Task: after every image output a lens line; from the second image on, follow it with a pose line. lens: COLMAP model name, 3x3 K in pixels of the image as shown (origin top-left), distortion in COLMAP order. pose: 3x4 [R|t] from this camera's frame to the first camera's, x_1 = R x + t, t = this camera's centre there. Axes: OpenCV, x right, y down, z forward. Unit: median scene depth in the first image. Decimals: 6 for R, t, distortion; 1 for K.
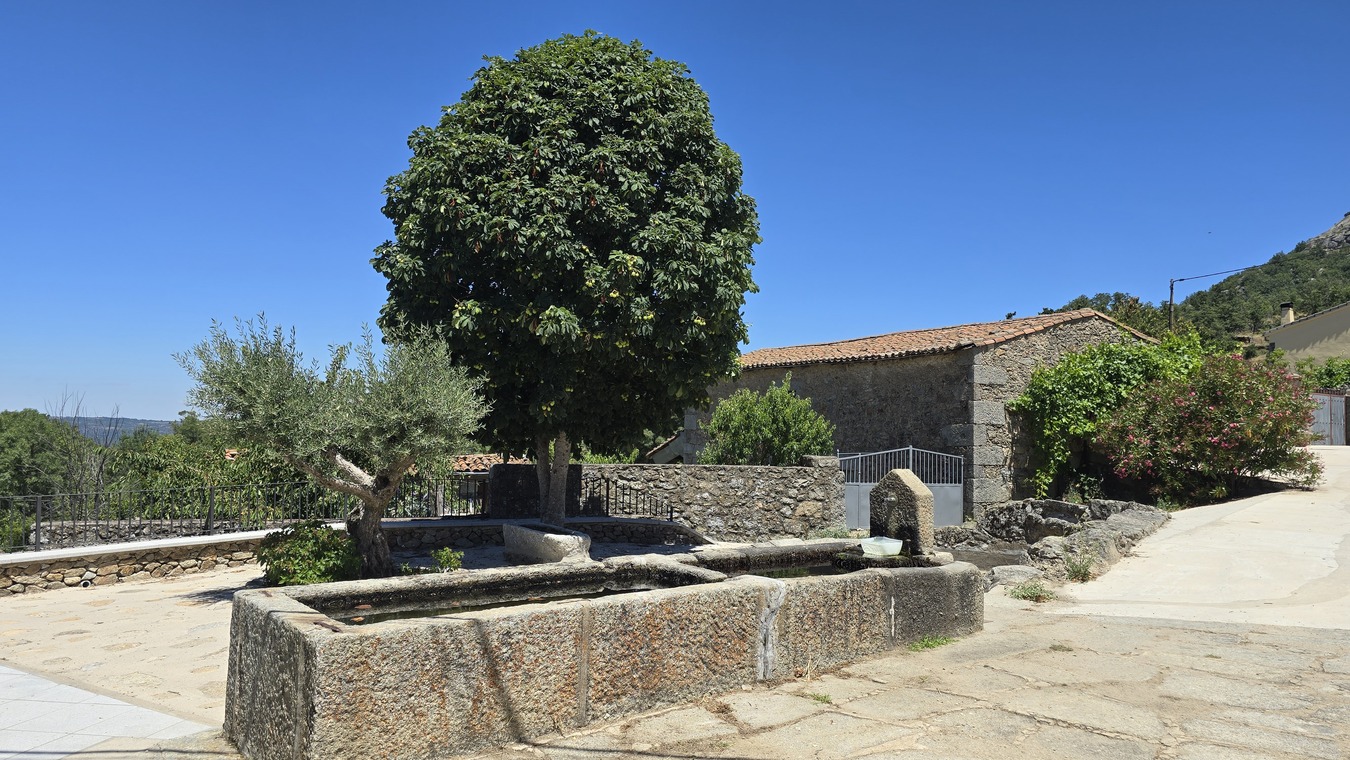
lens RADIAL K [[893.3, 0, 670.6], [0, 893.3, 383.7], [0, 0, 1]] dist [0.046368, -0.024932]
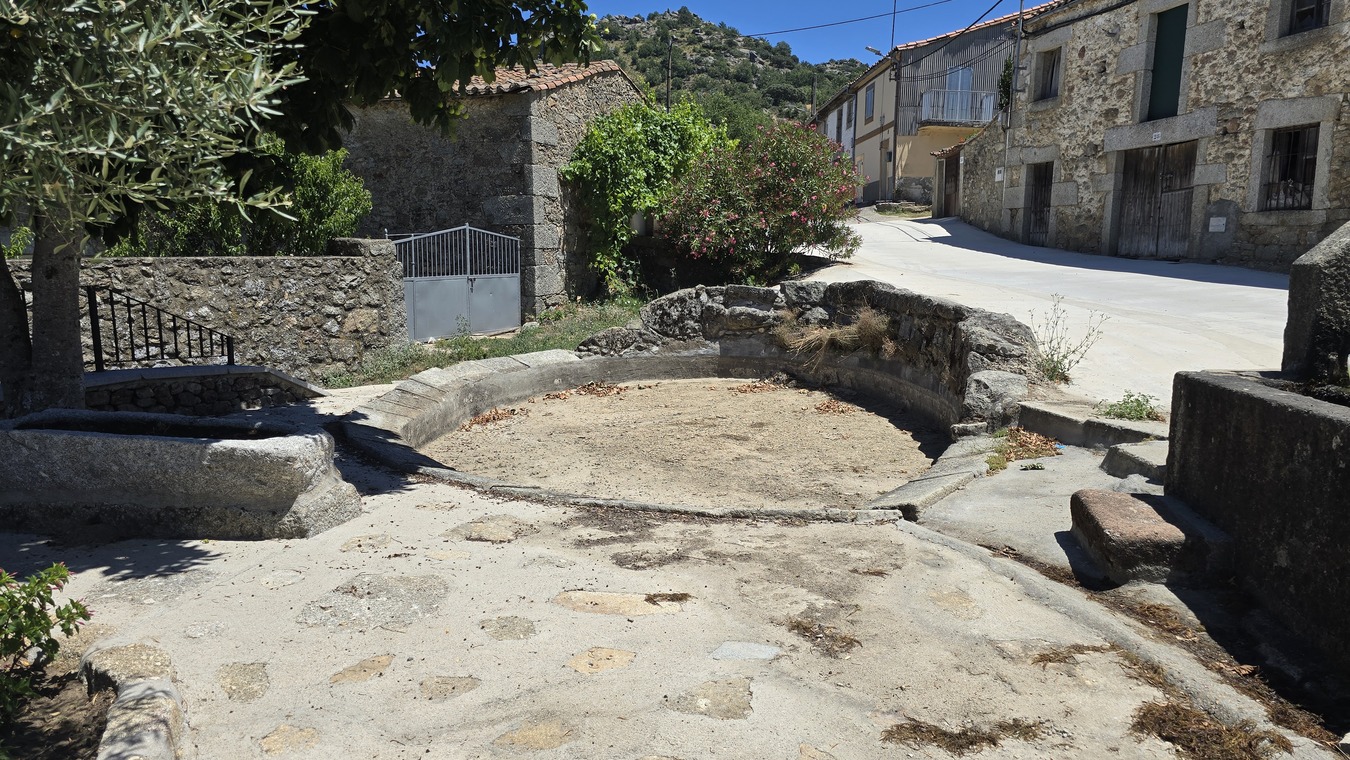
lens RADIAL K [[893.3, 0, 697.4], [0, 893.3, 400.4], [0, 0, 1]] dist [0.046368, -0.024932]
pose [[0.678536, -0.144315, 0.720252, -0.156546], [-0.037399, 0.972452, 0.230081, 0.034269], [-0.733615, -0.183055, 0.654446, 0.360669]]
